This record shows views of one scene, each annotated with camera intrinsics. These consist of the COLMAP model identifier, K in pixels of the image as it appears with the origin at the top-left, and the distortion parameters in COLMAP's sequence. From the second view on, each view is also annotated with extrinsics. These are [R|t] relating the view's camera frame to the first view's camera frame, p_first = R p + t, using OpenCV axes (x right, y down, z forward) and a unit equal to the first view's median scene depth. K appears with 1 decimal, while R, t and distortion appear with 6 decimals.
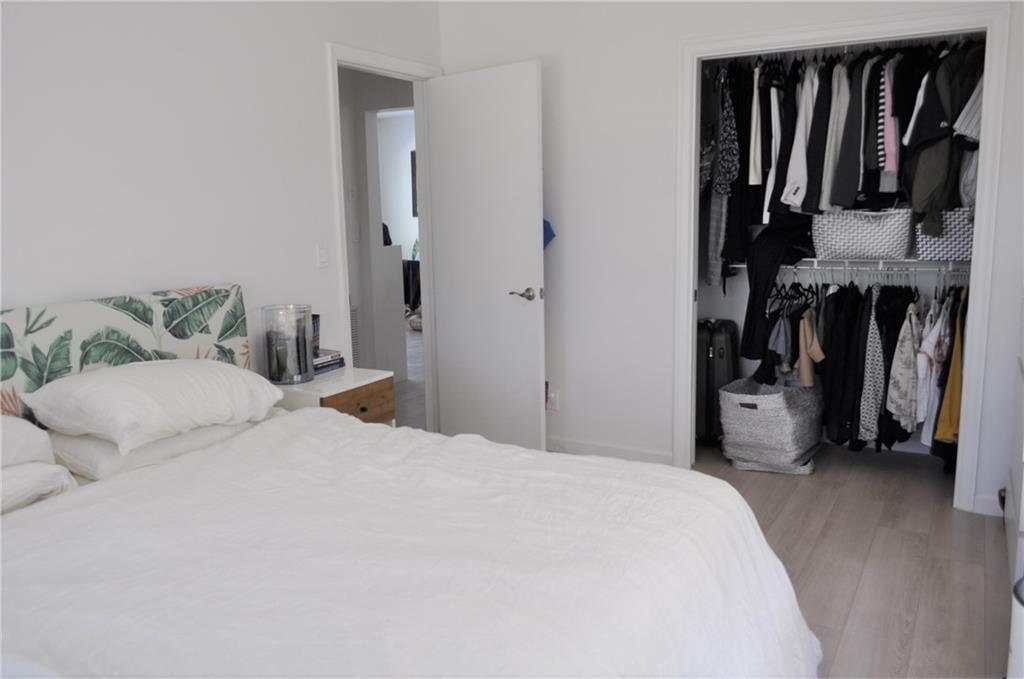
lens RADIAL K [[797.4, 0, 508.8], [0, 797.4, 338.8], [0, 0, 1]] dist [-0.009557, 0.002033]
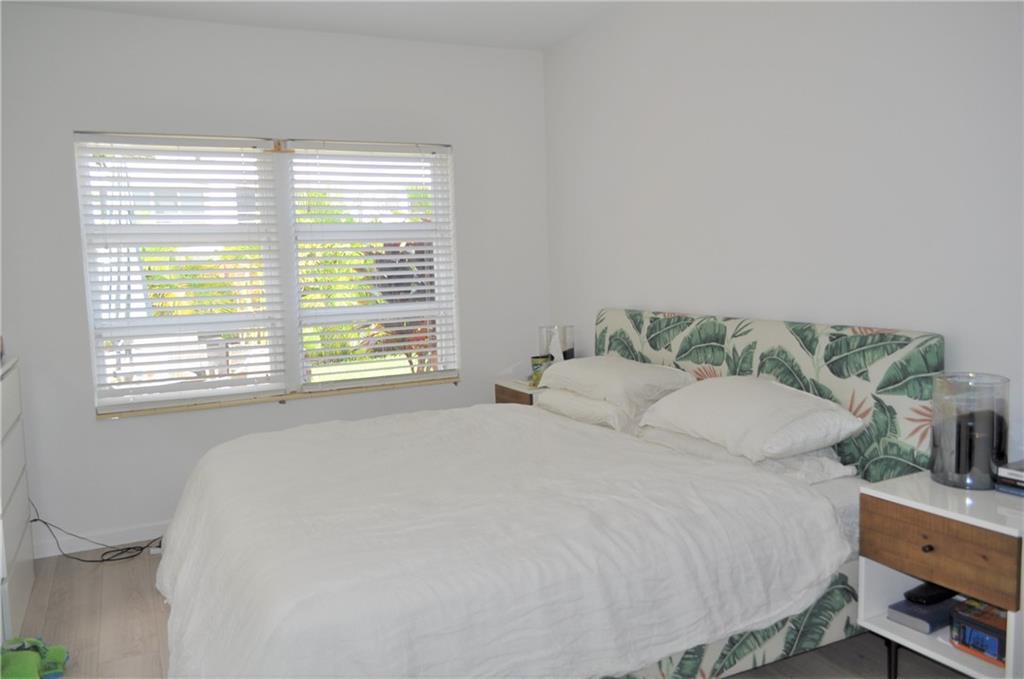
lens RADIAL K [[772.5, 0, 492.1], [0, 772.5, 339.2], [0, 0, 1]] dist [-0.004794, 0.002976]
pose [[-0.564361, 0.111225, -0.818001, 0.340546], [-0.104443, 0.973300, 0.204399, -0.111661], [0.818894, 0.200789, -0.537676, 0.672521]]
